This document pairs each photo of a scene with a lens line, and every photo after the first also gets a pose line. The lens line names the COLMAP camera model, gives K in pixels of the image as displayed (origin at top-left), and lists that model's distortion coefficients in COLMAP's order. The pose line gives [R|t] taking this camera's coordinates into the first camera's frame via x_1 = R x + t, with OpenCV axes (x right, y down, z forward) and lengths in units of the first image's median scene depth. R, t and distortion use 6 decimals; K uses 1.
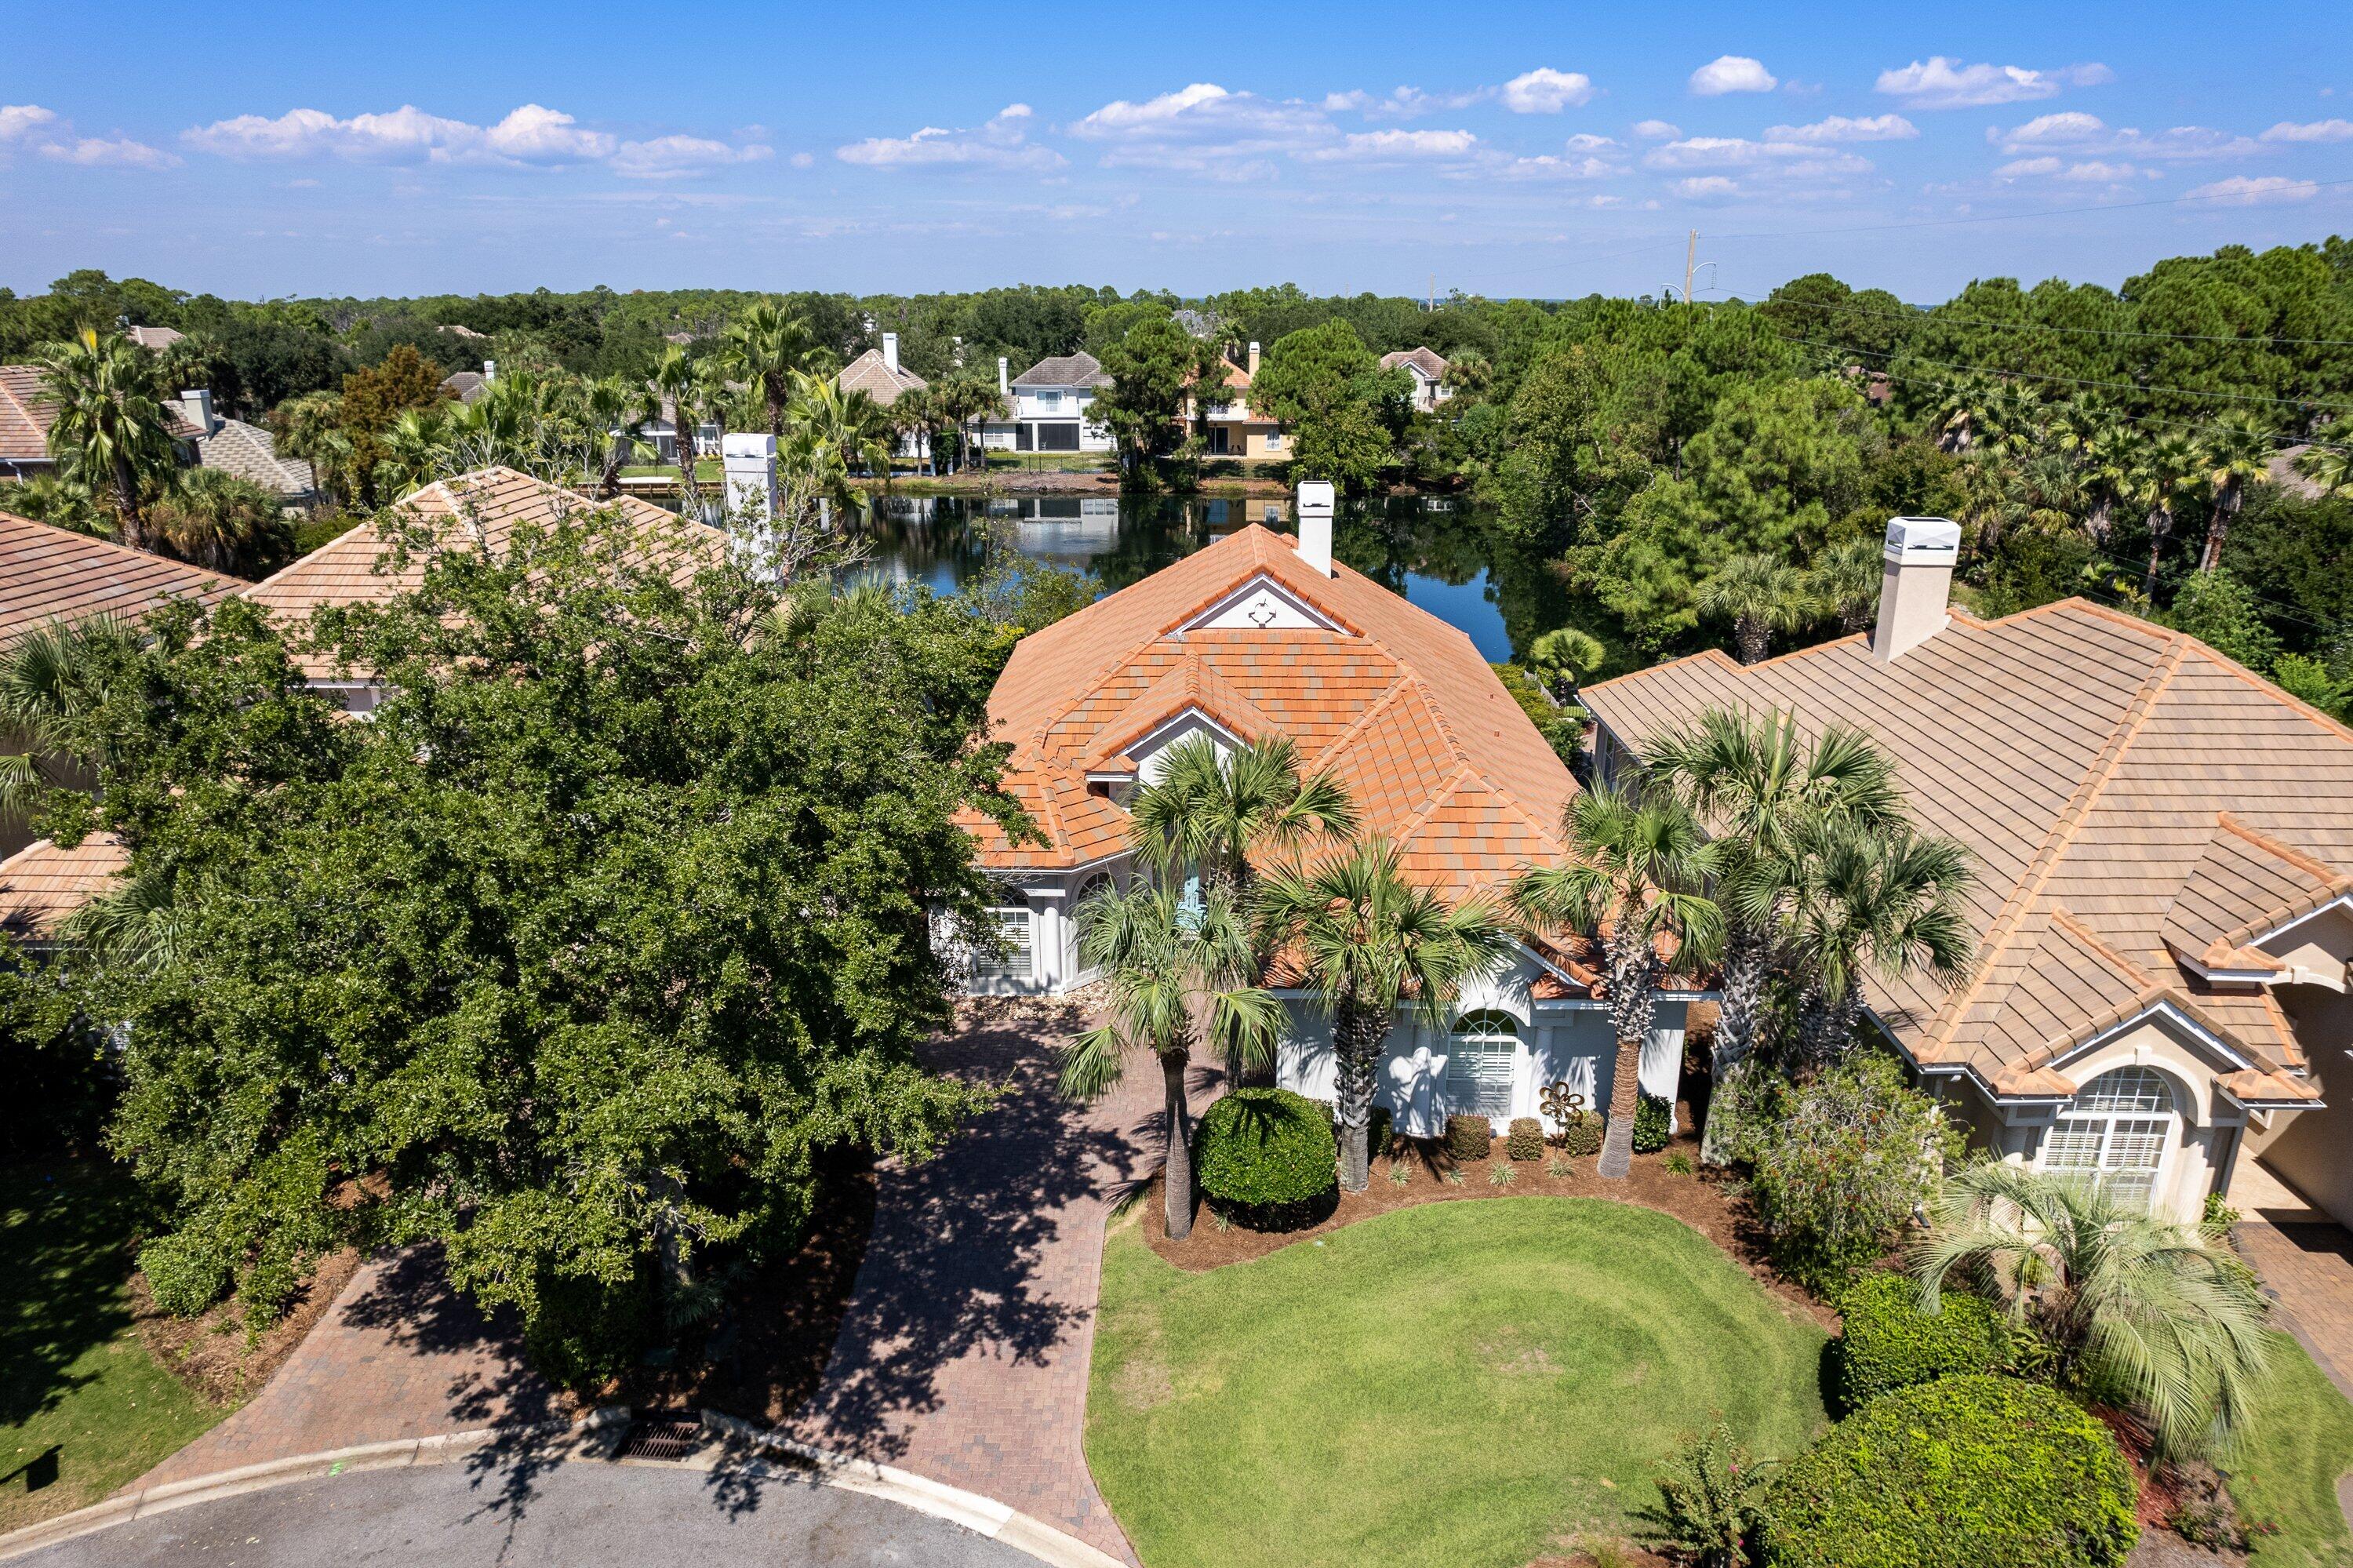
lens RADIAL K [[1531.9, 0, 1218.5], [0, 1531.9, 829.7], [0, 0, 1]] dist [-0.093511, 0.058848]
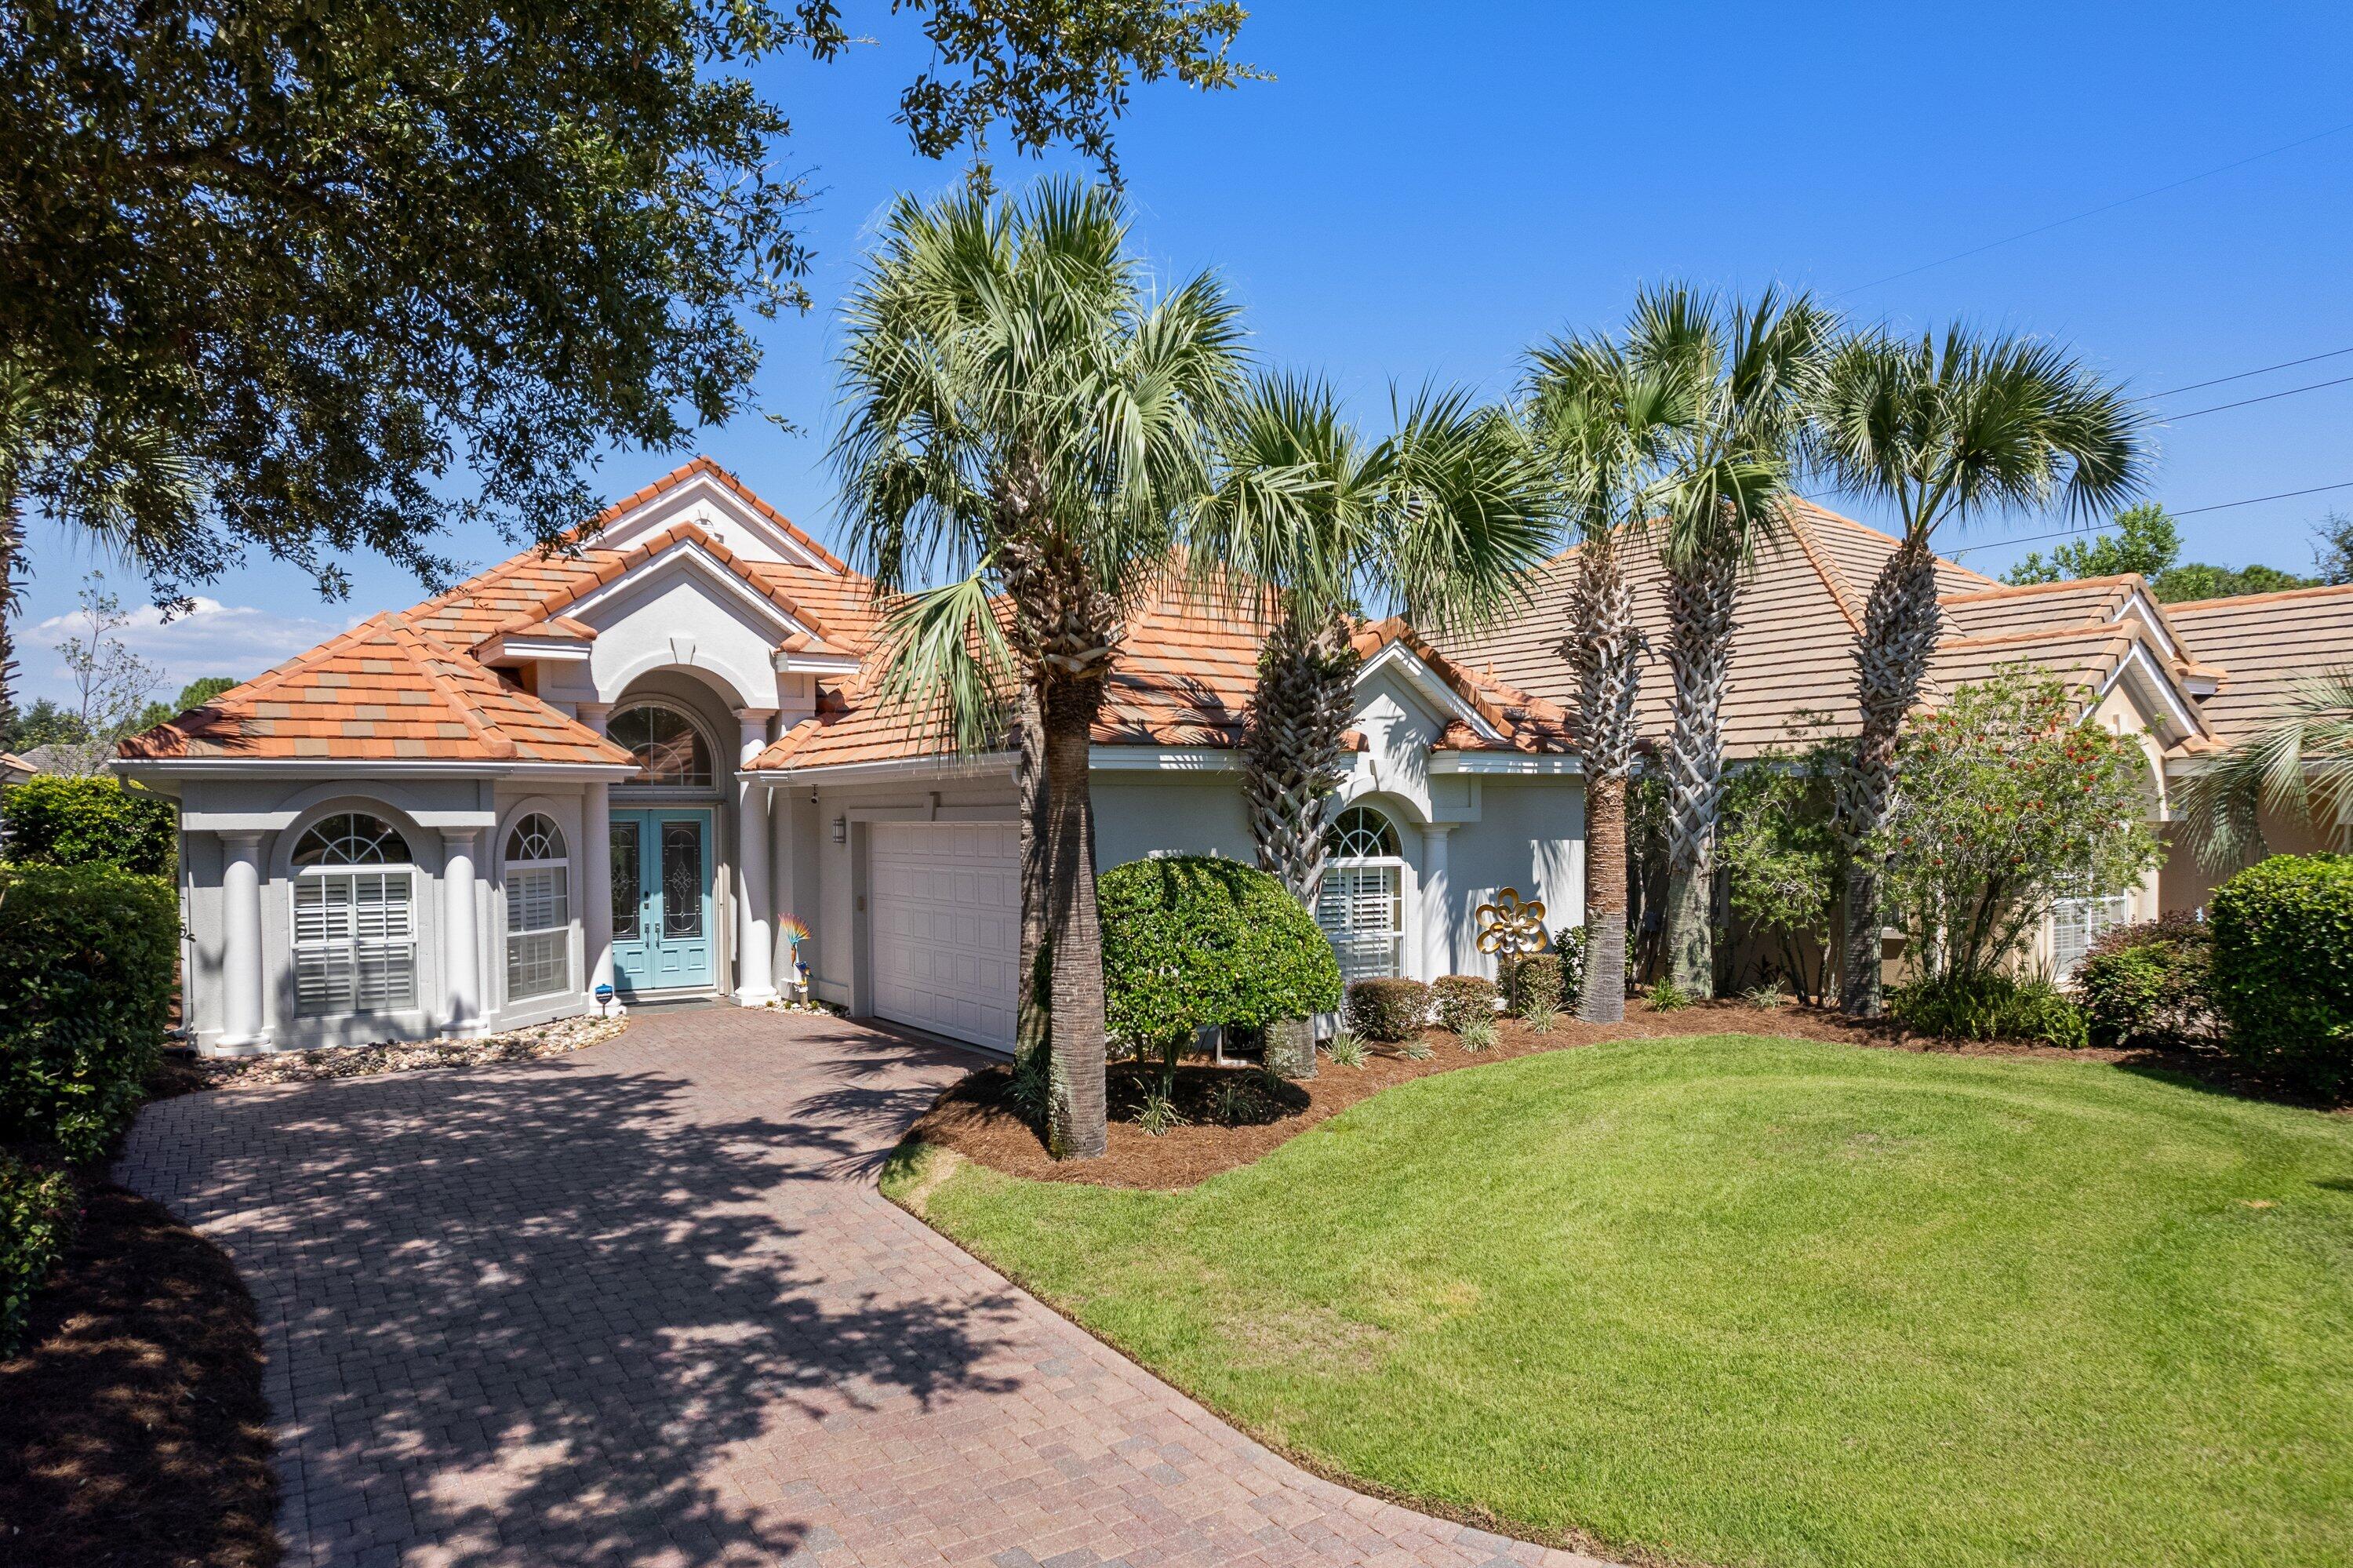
lens RADIAL K [[1531.9, 0, 1218.5], [0, 1531.9, 829.7], [0, 0, 1]] dist [-0.093511, 0.058848]
pose [[0.829388, -0.026857, 0.558026, -0.229347], [0.203534, 0.944724, -0.257042, 0.287623], [-0.520278, 0.326765, 0.789009, 0.574244]]
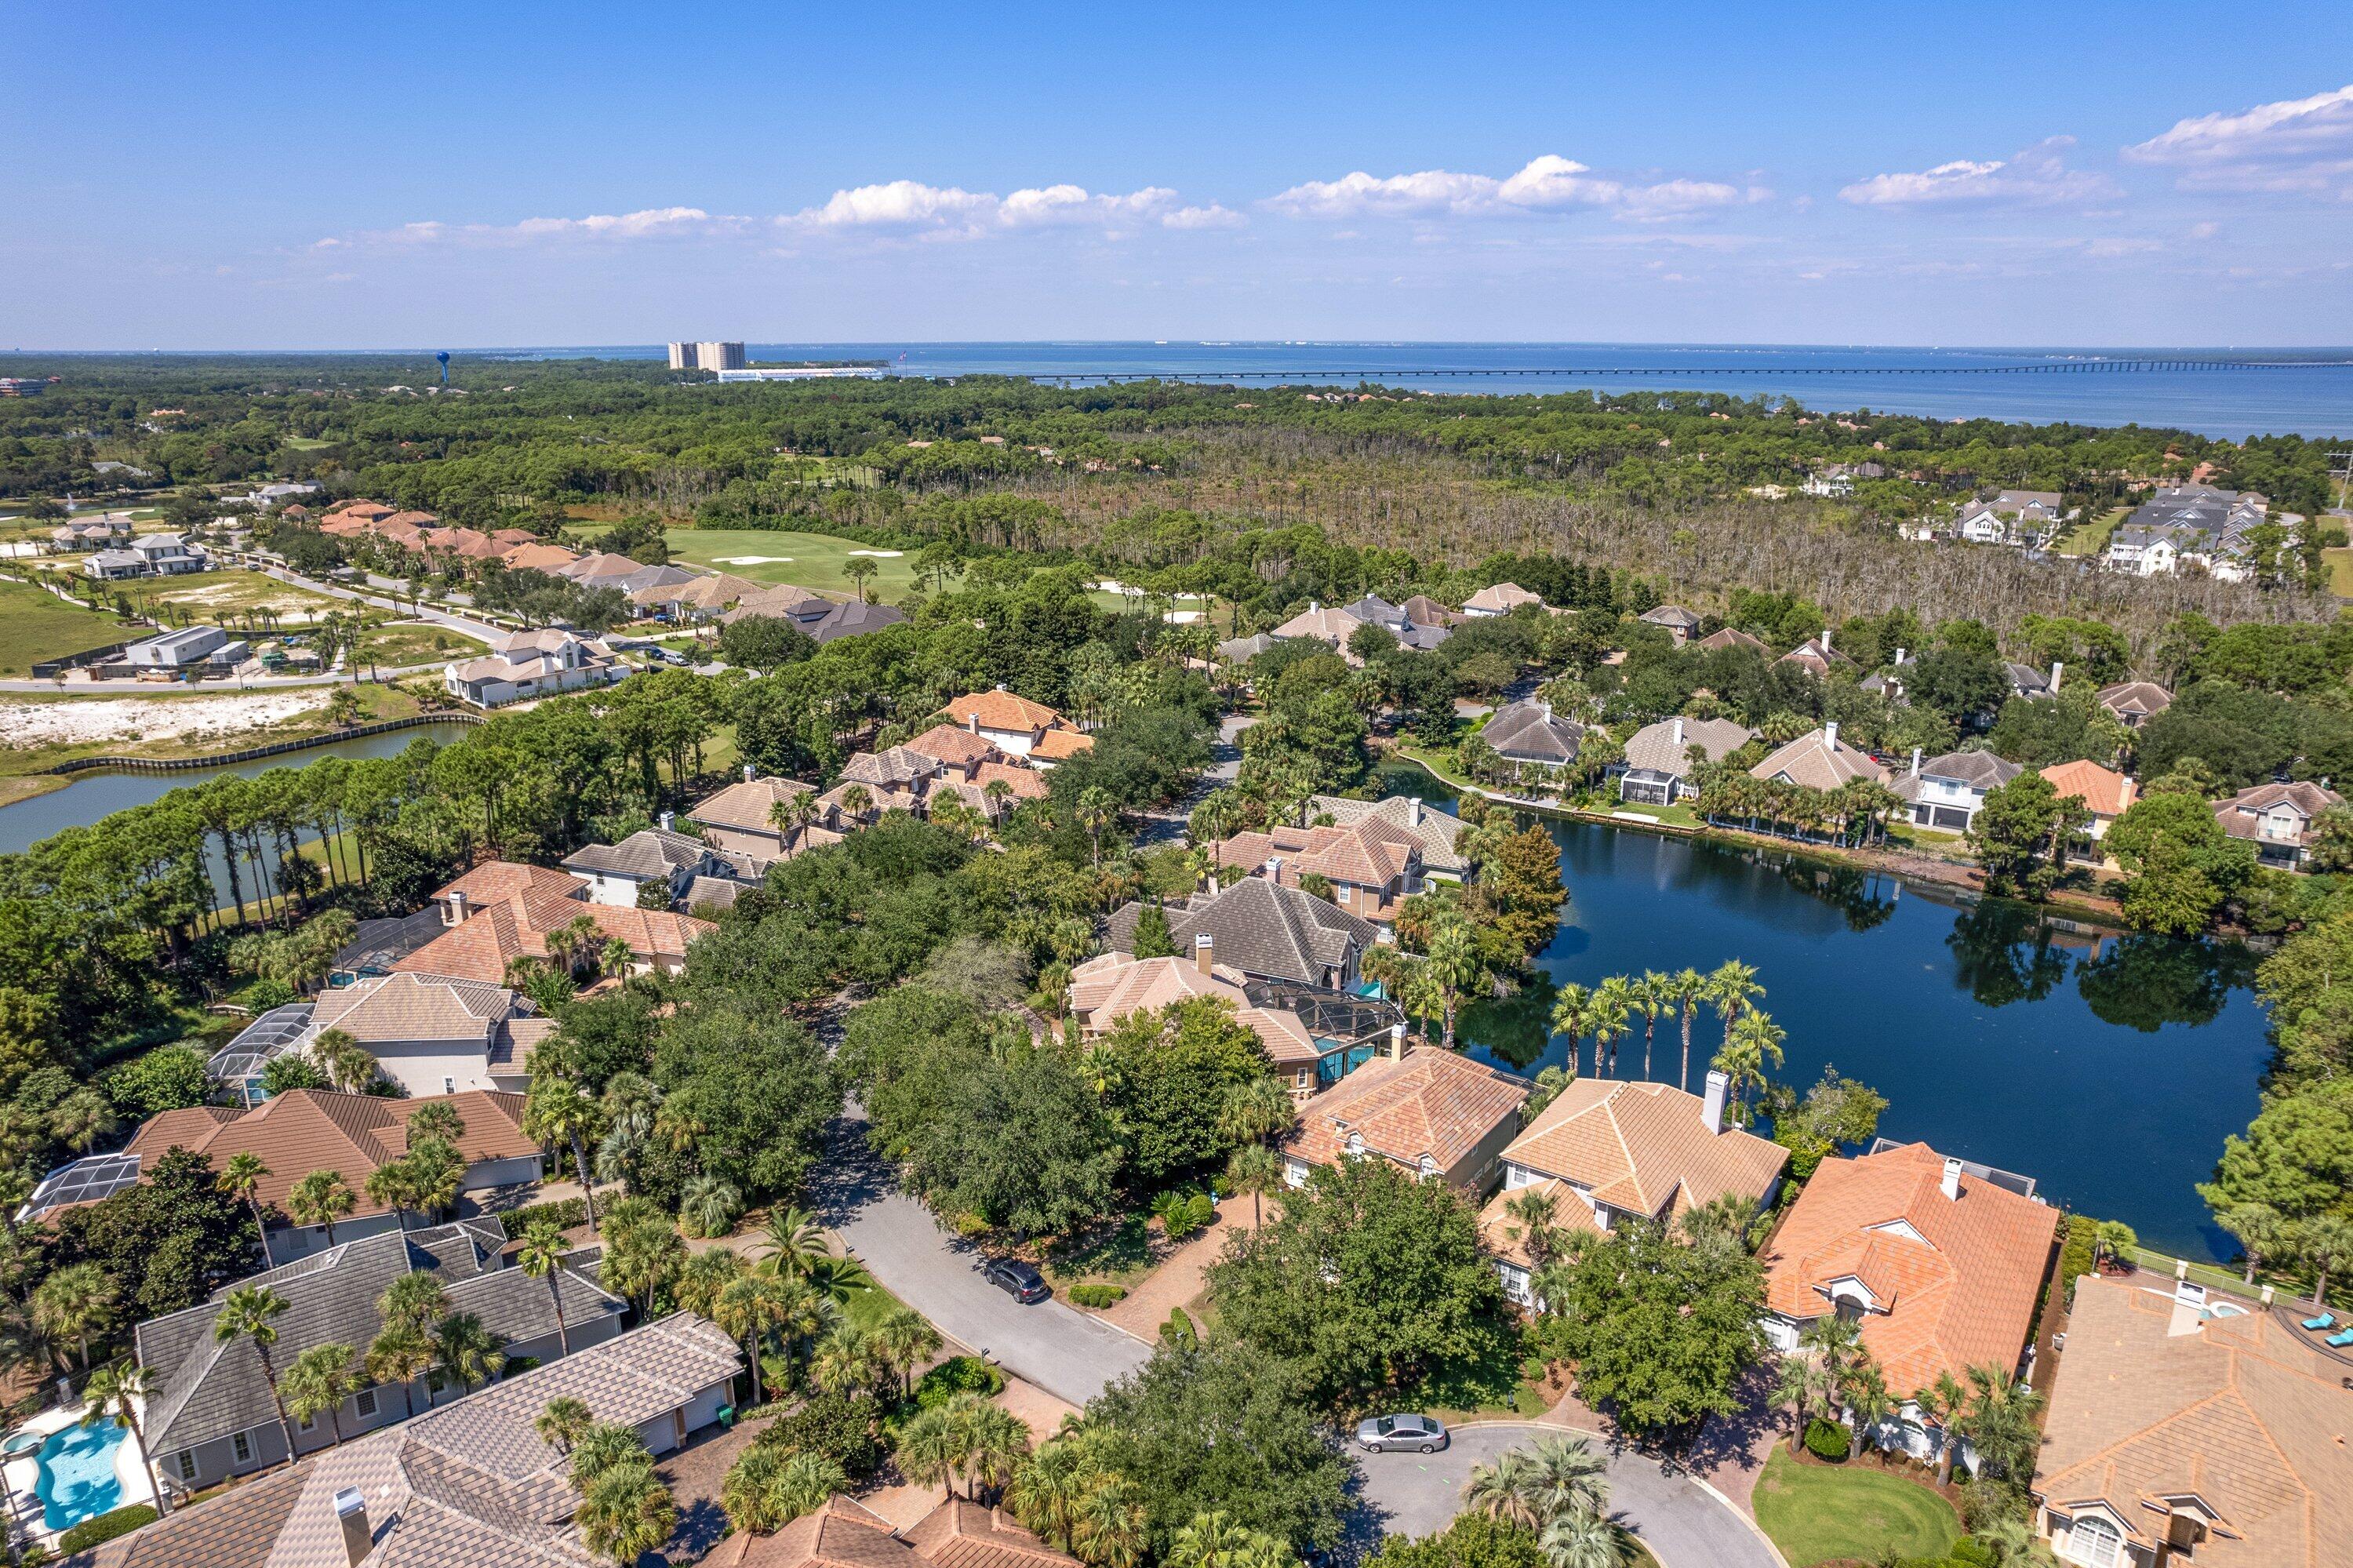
lens RADIAL K [[1530.9, 0, 1173.3], [0, 1530.9, 797.5], [0, 0, 1]] dist [-0.071837, 0.064812]
pose [[0.808947, 0.151047, -0.568146, 0.543797], [-0.180691, 0.983531, 0.004207, -0.954819], [0.559424, 0.099256, 0.822917, -2.760824]]
